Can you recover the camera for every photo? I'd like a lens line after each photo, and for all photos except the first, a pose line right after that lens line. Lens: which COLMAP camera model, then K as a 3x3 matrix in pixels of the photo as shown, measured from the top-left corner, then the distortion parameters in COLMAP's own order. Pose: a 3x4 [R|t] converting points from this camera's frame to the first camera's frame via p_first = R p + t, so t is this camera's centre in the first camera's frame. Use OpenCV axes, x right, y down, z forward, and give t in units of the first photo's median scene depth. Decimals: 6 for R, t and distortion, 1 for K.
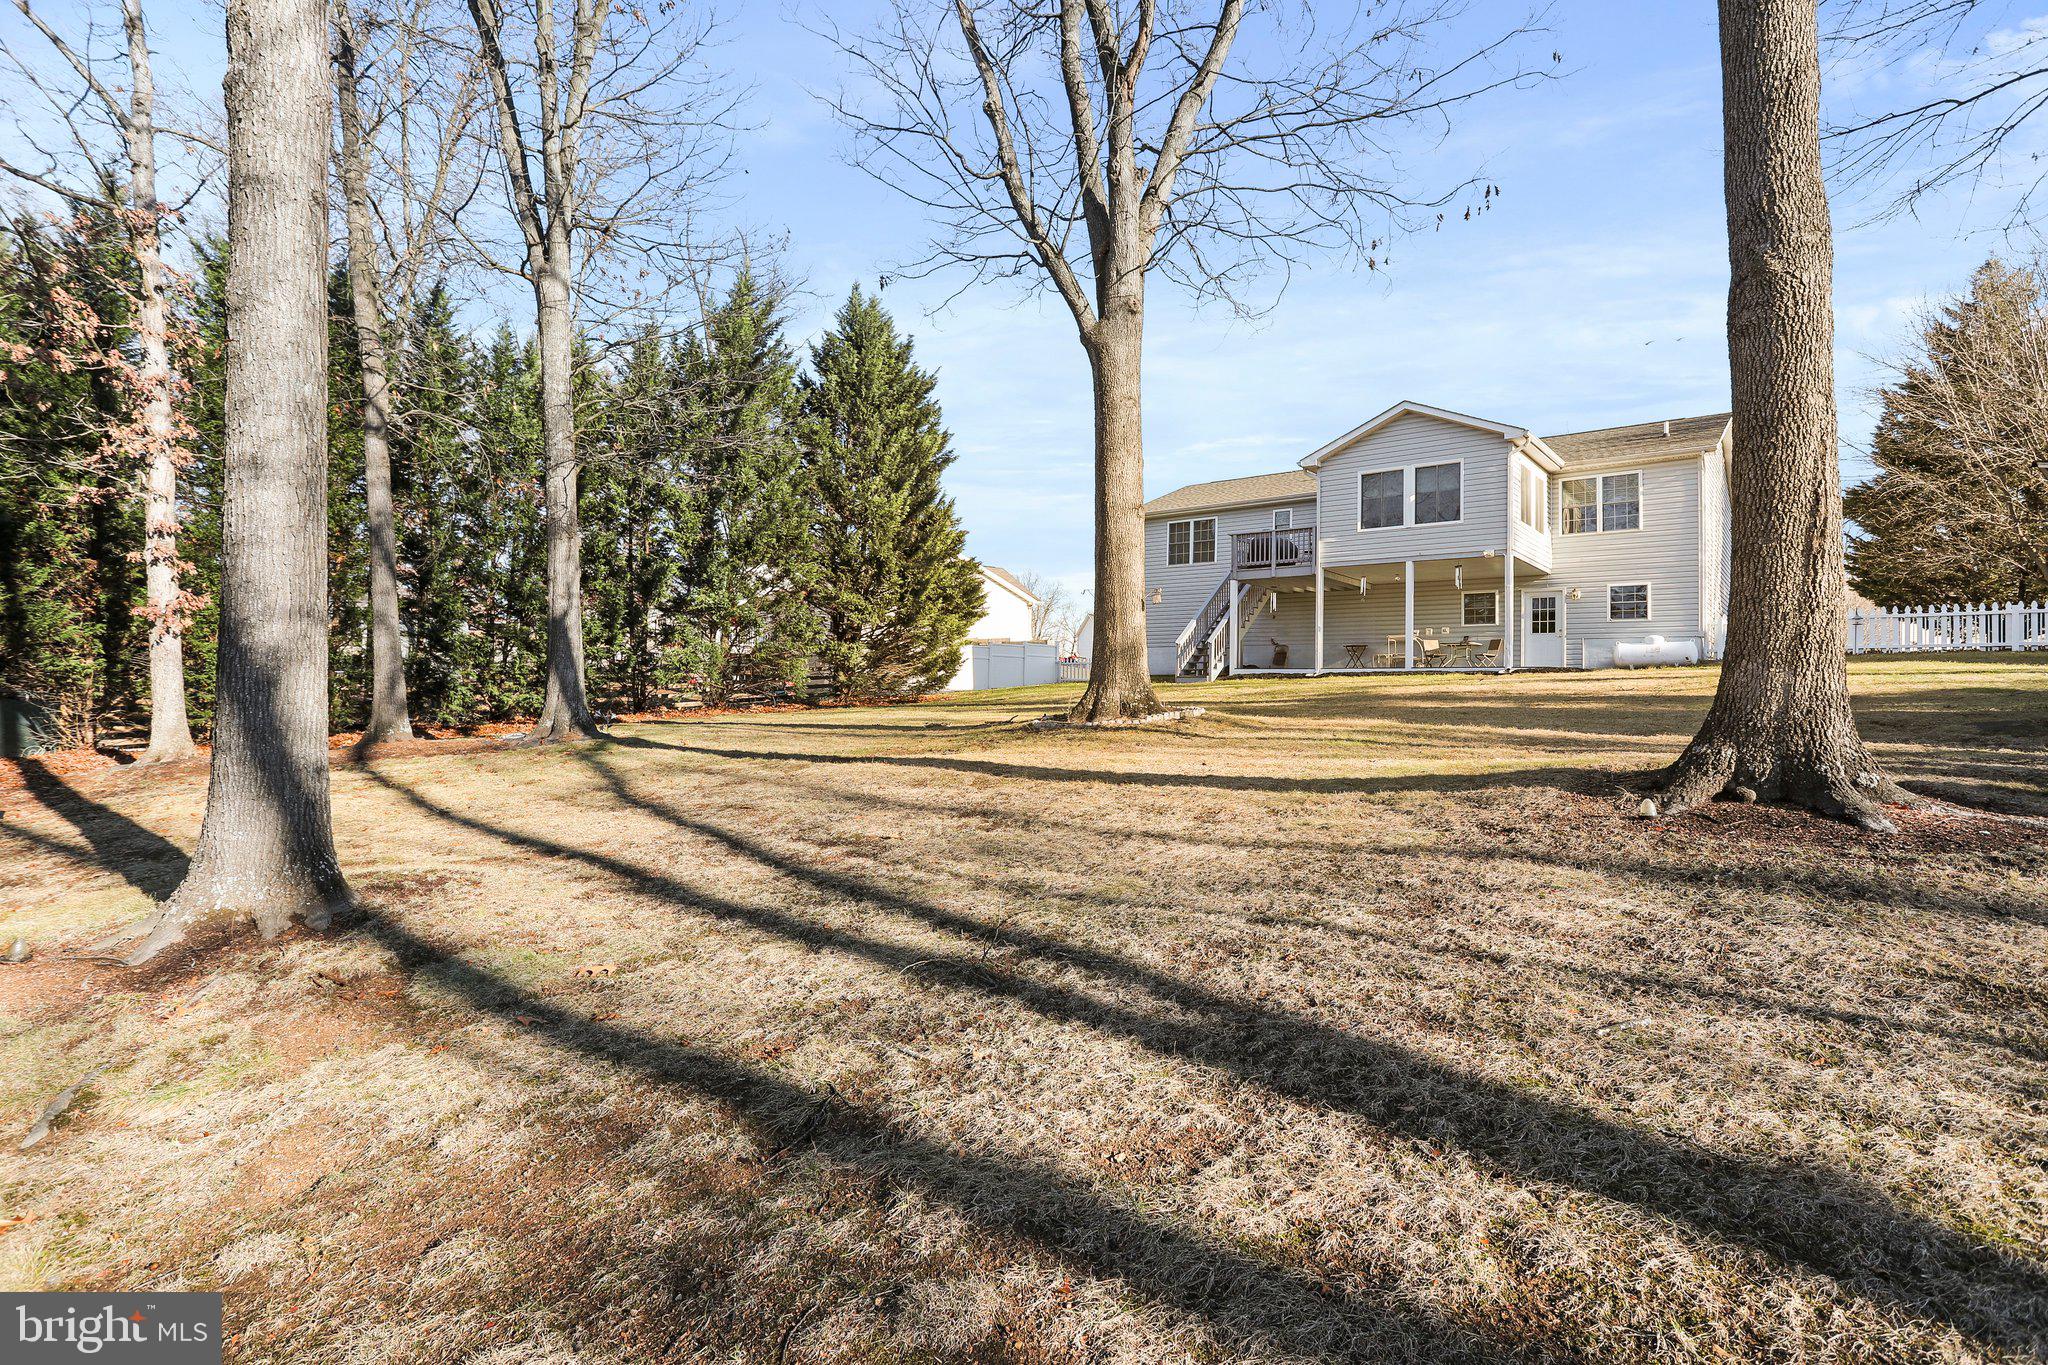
lens RADIAL K [[1003.8, 0, 1022.8], [0, 1003.8, 672.7], [0, 0, 1]] dist [-0.038412, 0.014336]
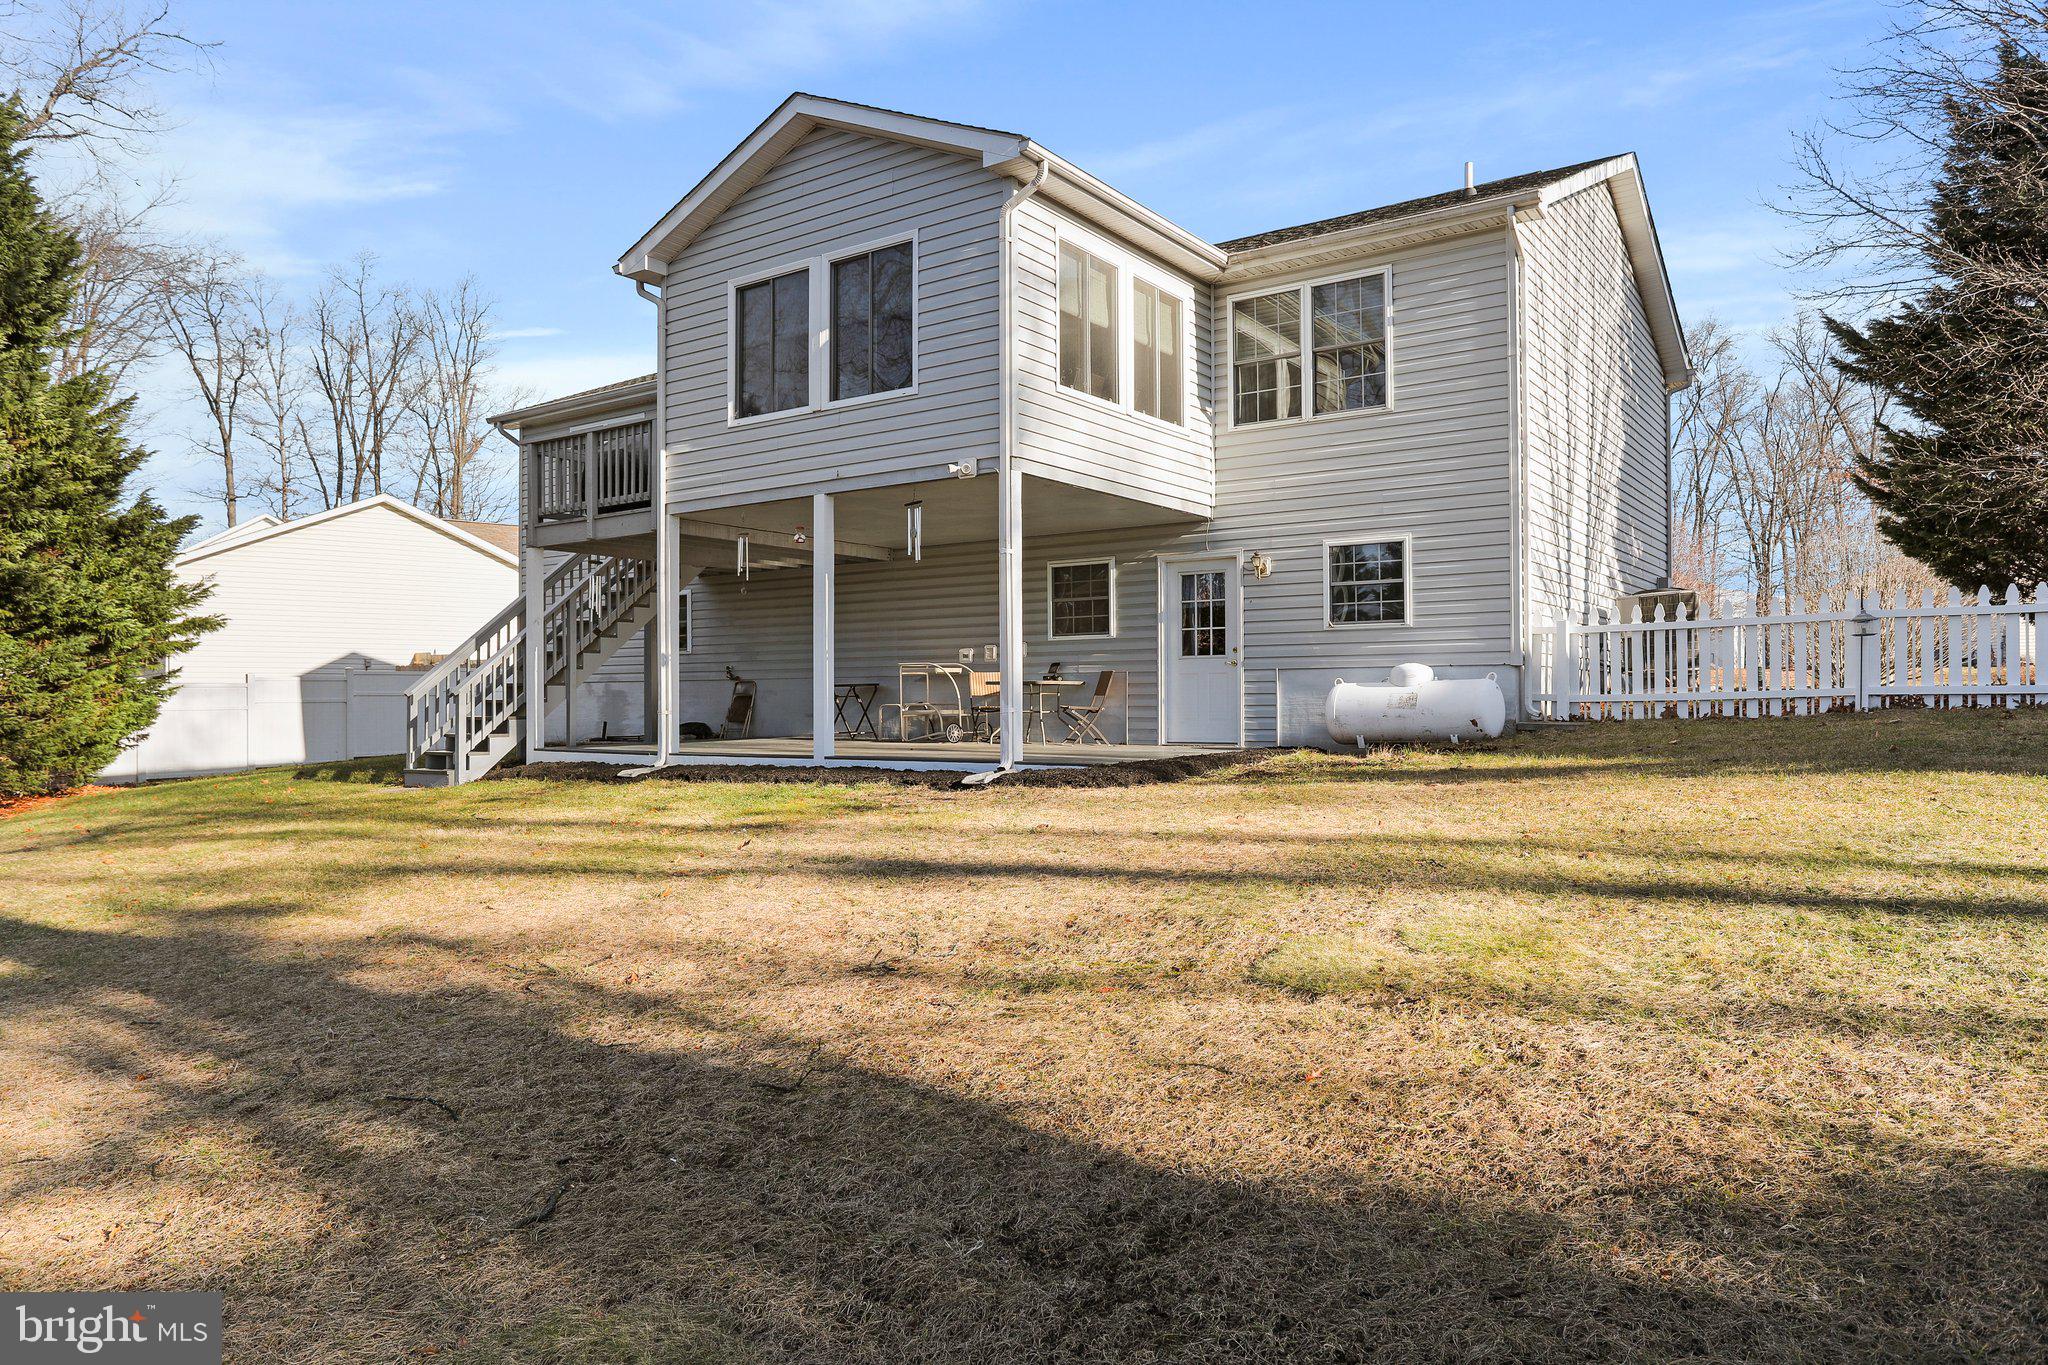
lens RADIAL K [[1368.4, 0, 1022.7], [0, 1368.4, 668.0], [0, 0, 1]] dist [-0.018827, 0.004204]
pose [[0.995508, -0.024533, 0.091447, 0.399391], [0.024676, 0.999695, -0.000424, -0.037205], [-0.091409, 0.002678, 0.995810, 0.425267]]
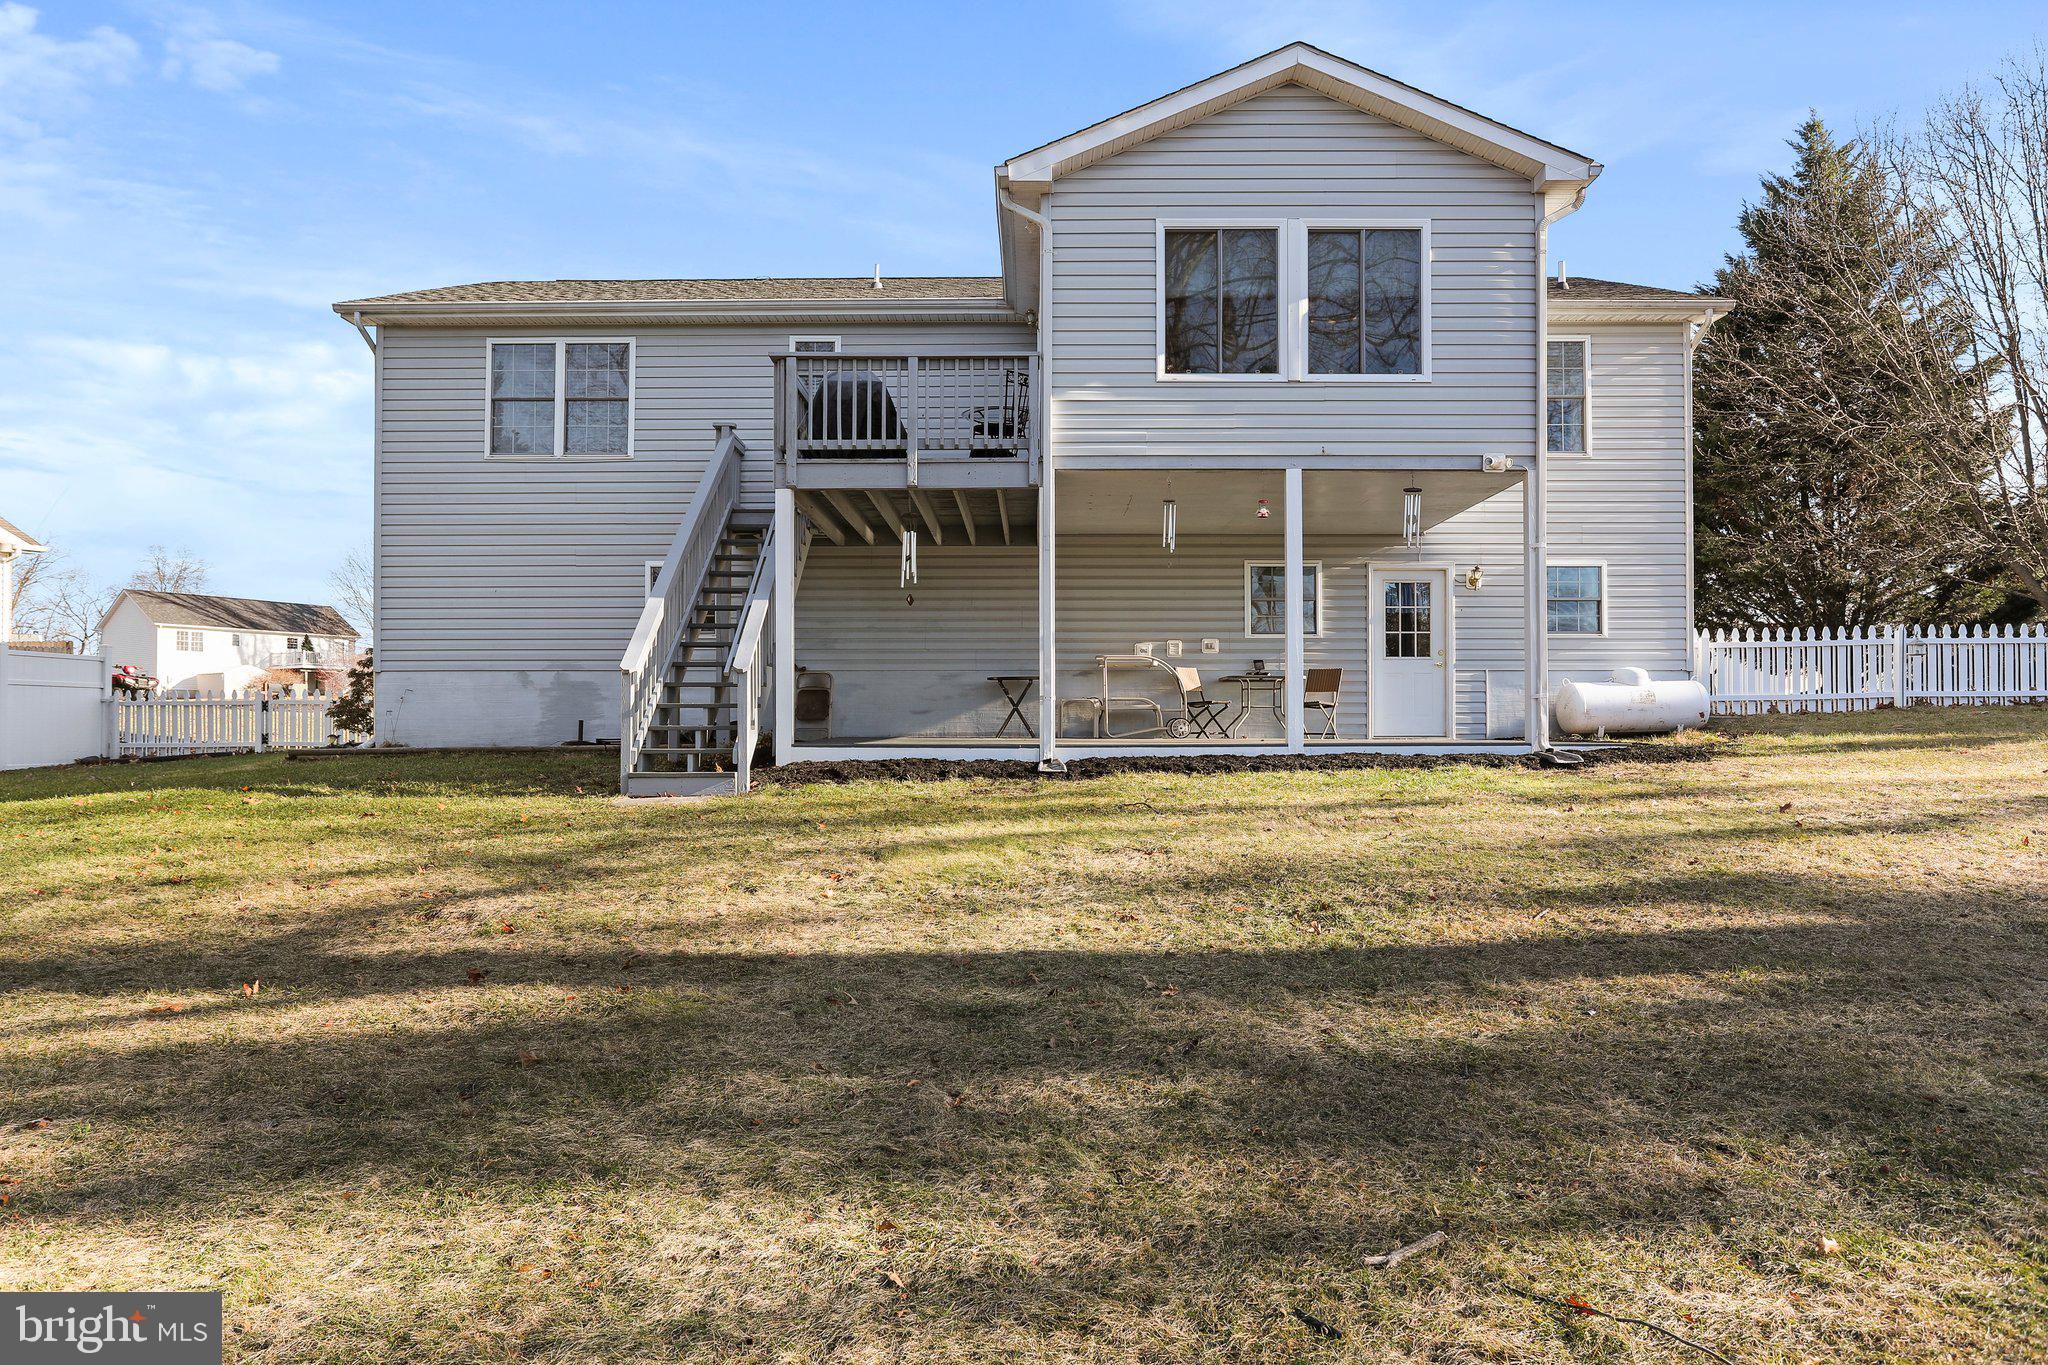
lens RADIAL K [[1313.8, 0, 1034.4], [0, 1313.8, 702.9], [0, 0, 1]] dist [-0.010735, -0.001183]
pose [[0.753369, -0.006797, 0.657563, -0.023086], [0.003163, 0.999972, 0.006713, -0.023419], [-0.657590, -0.002978, 0.753370, 0.658183]]
